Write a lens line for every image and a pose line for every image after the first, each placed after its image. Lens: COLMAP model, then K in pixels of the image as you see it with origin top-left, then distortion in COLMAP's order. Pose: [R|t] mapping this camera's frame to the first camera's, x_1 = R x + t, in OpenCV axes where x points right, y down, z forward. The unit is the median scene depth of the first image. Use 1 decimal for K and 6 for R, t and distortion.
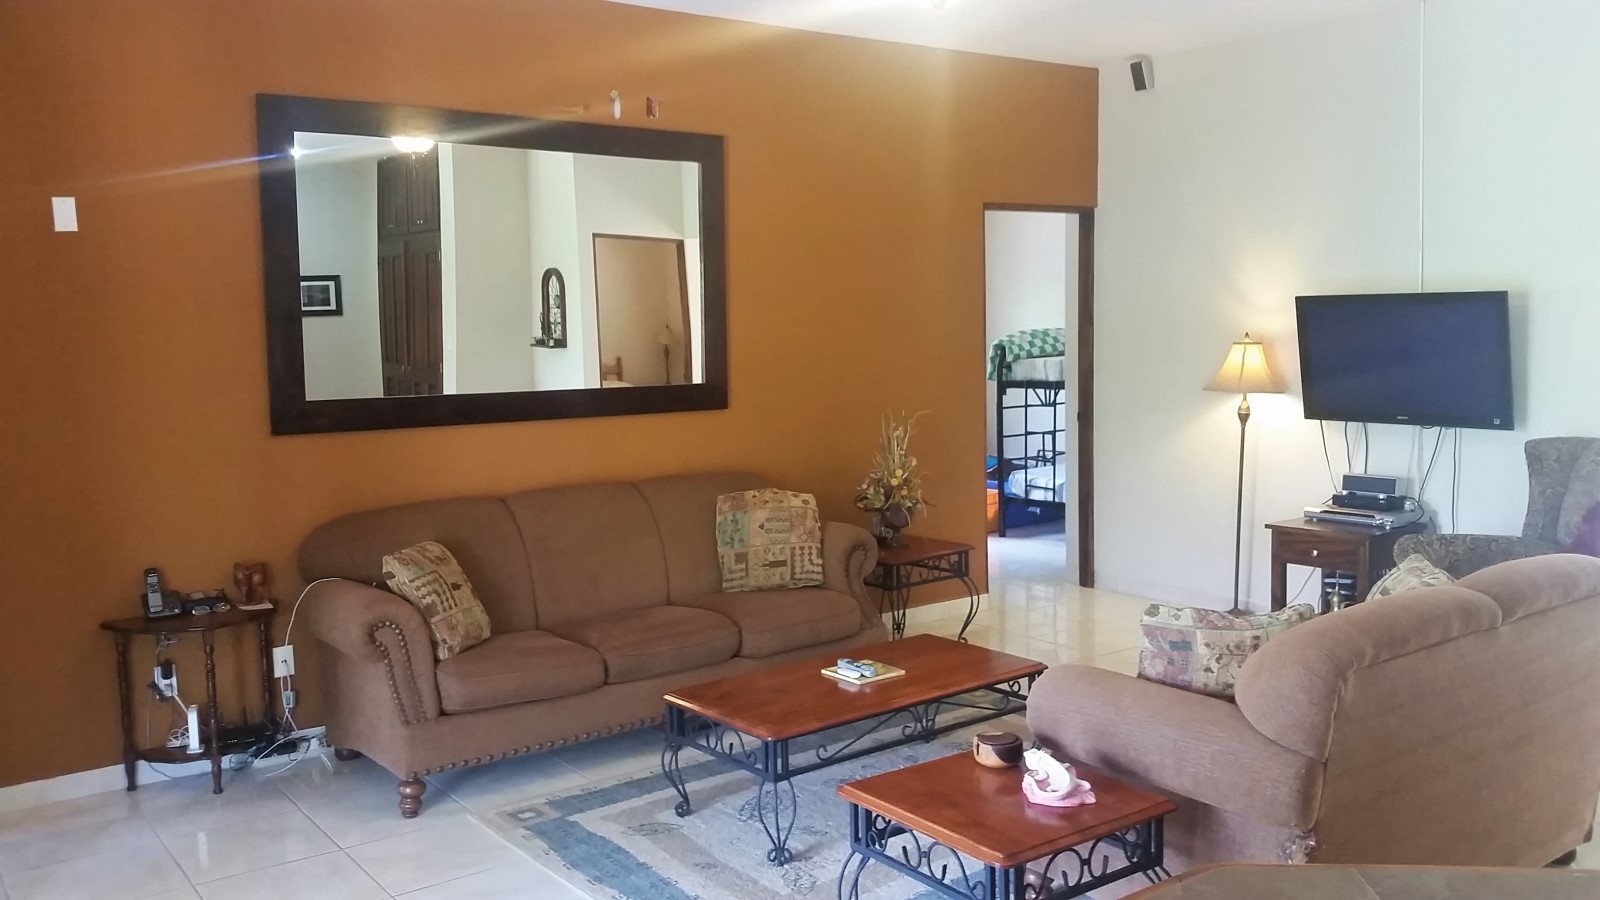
lens RADIAL K [[1296.1, 0, 802.1], [0, 1296.1, 420.4], [0, 0, 1]] dist [0.049614, -0.000915]
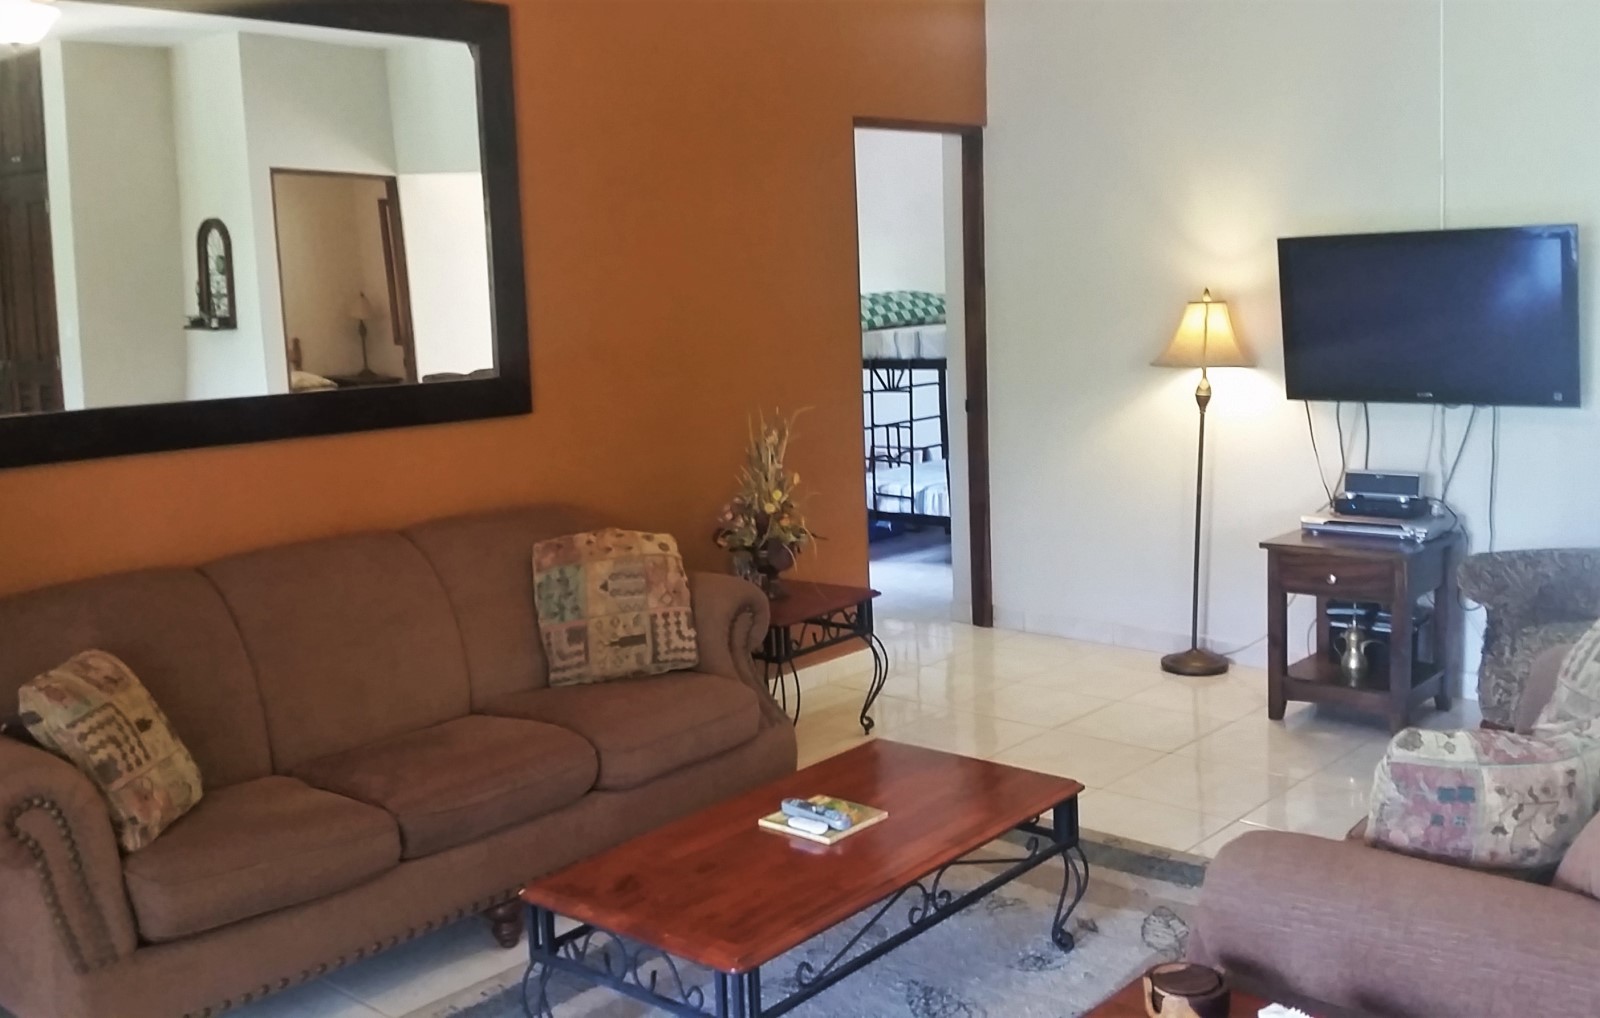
lens RADIAL K [[1551.9, 0, 799.5], [0, 1551.9, 482.0], [0, 0, 1]] dist [0.154734, -0.443987]
pose [[0.983585, -0.040623, 0.175813, -0.064031], [0.032321, 0.998234, 0.049832, -0.009016], [-0.177527, -0.043332, 0.983162, 0.163685]]
